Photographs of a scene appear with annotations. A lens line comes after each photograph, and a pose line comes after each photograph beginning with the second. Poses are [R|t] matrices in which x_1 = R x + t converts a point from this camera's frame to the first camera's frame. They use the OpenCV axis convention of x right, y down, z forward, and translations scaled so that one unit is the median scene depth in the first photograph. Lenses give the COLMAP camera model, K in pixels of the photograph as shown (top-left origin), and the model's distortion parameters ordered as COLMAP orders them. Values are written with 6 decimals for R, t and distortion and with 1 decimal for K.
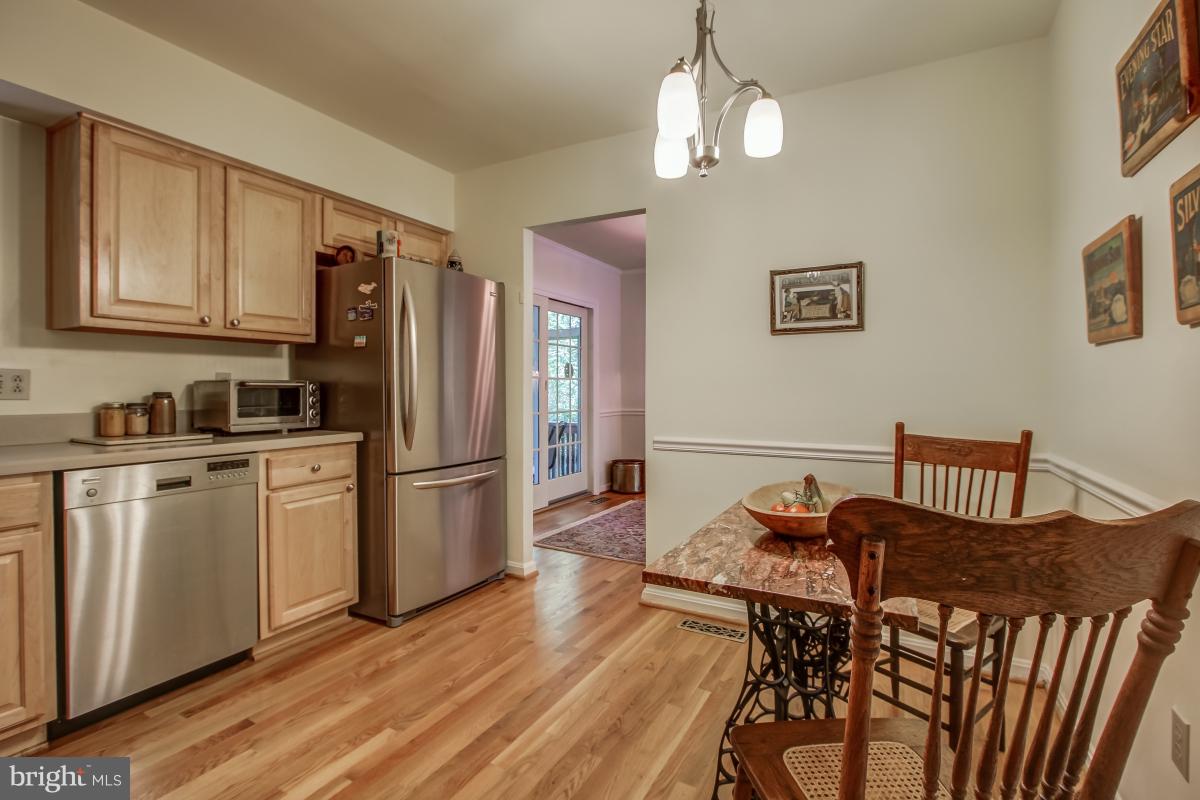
lens RADIAL K [[556.9, 0, 599.7], [0, 556.9, 391.9], [0, 0, 1]] dist [-0.016358, 0.003436]
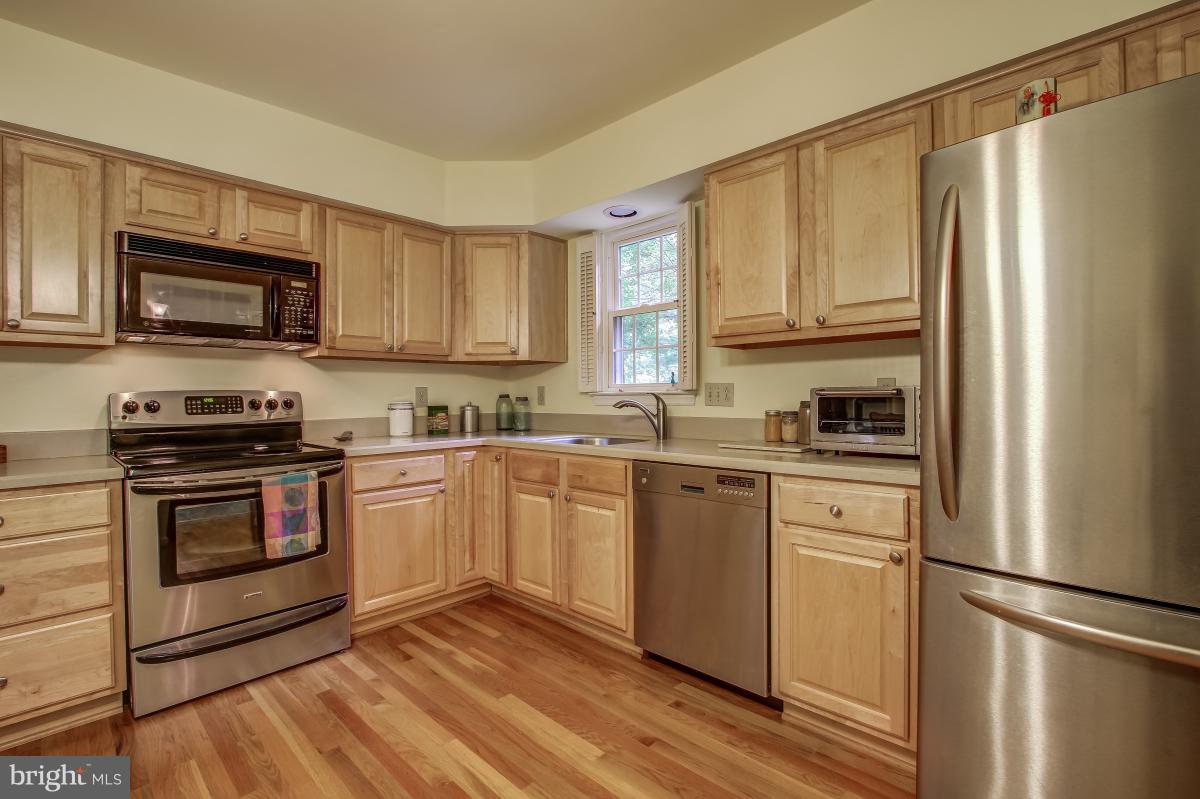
lens RADIAL K [[556.9, 0, 599.2], [0, 556.9, 396.2], [0, 0, 1]] dist [-0.016358, 0.003436]
pose [[-0.273151, 0.001582, -0.961970, 0.253644], [0.000479, 0.999999, 0.001509, -0.010205], [0.961971, -0.000049, -0.273151, 0.909462]]
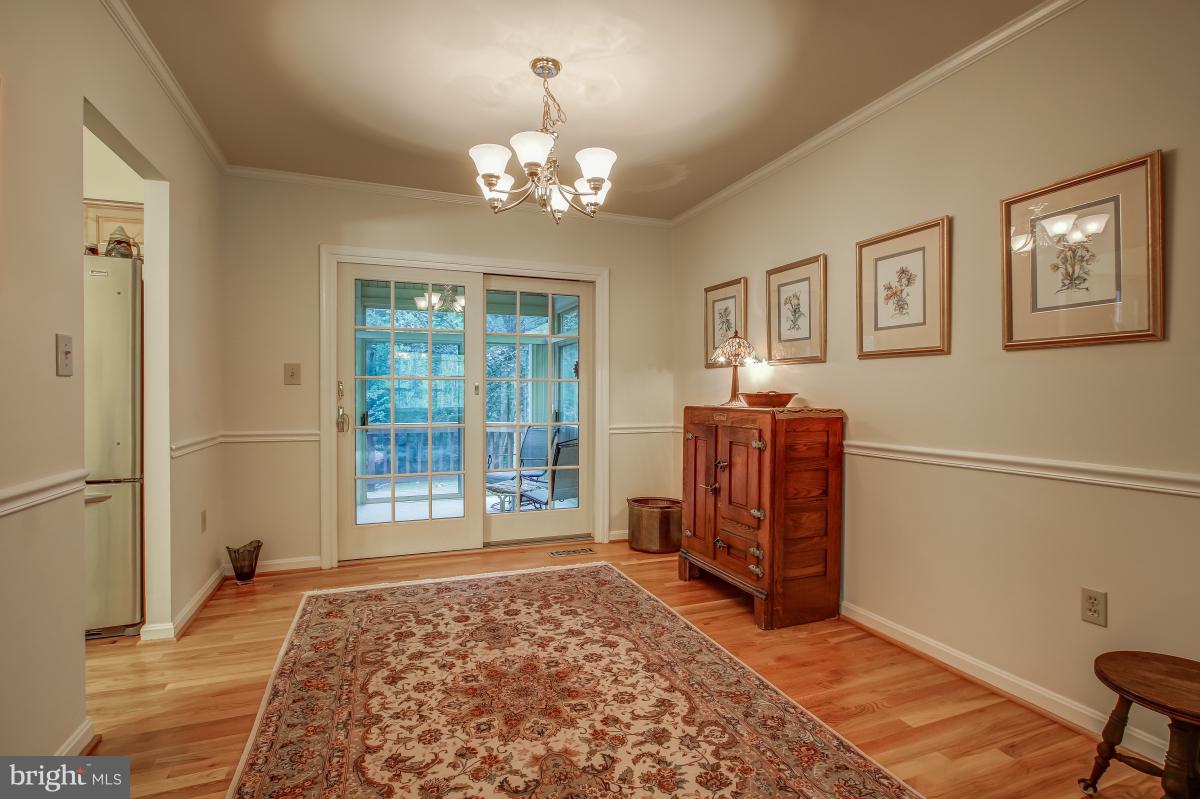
lens RADIAL K [[556.9, 0, 600.0], [0, 556.9, 400.5], [0, 0, 1]] dist [-0.016358, 0.003436]
pose [[0.771496, 0.012151, -0.636118, 1.104888], [-0.008832, 0.999926, 0.008389, -0.004787], [0.636173, -0.000854, 0.771546, 1.132128]]
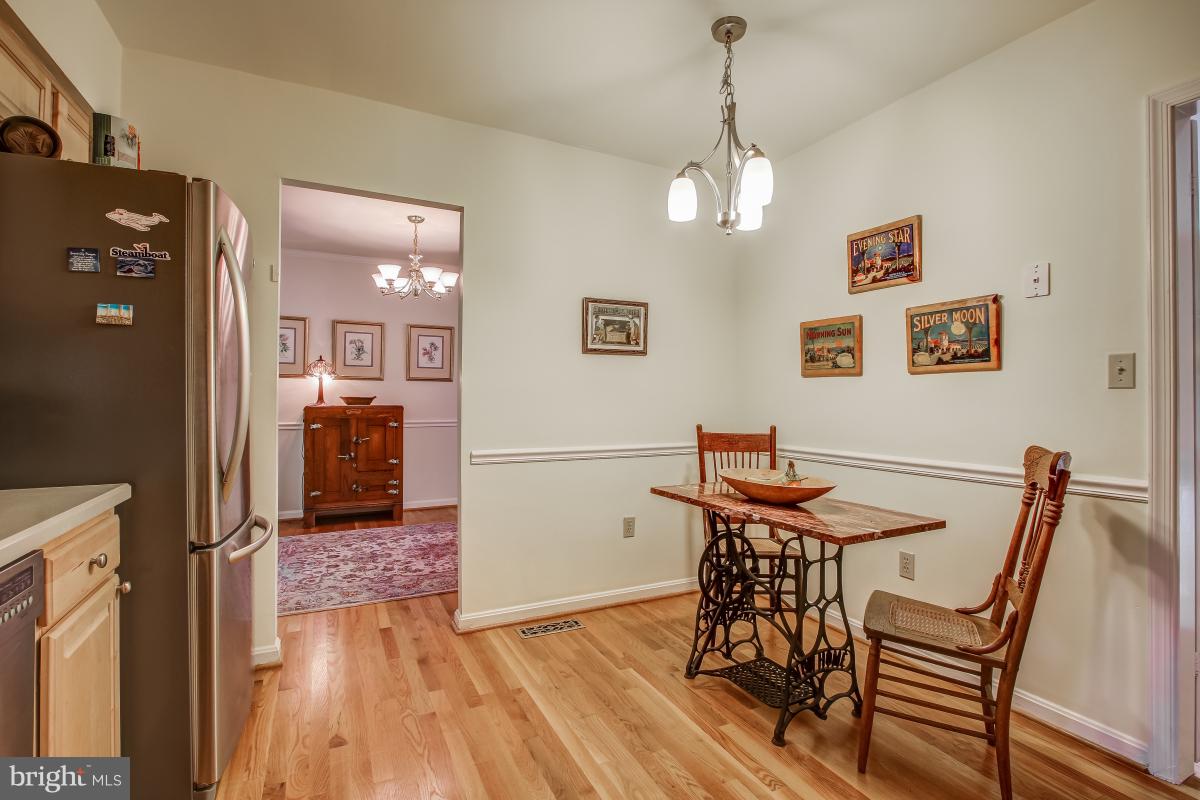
lens RADIAL K [[556.9, 0, 600.7], [0, 556.9, 391.7], [0, 0, 1]] dist [-0.016358, 0.003436]
pose [[0.570002, 0.009037, 0.821594, -0.669861], [0.000464, 0.999936, -0.011321, -0.010721], [-0.821643, 0.006834, 0.569961, 0.343345]]
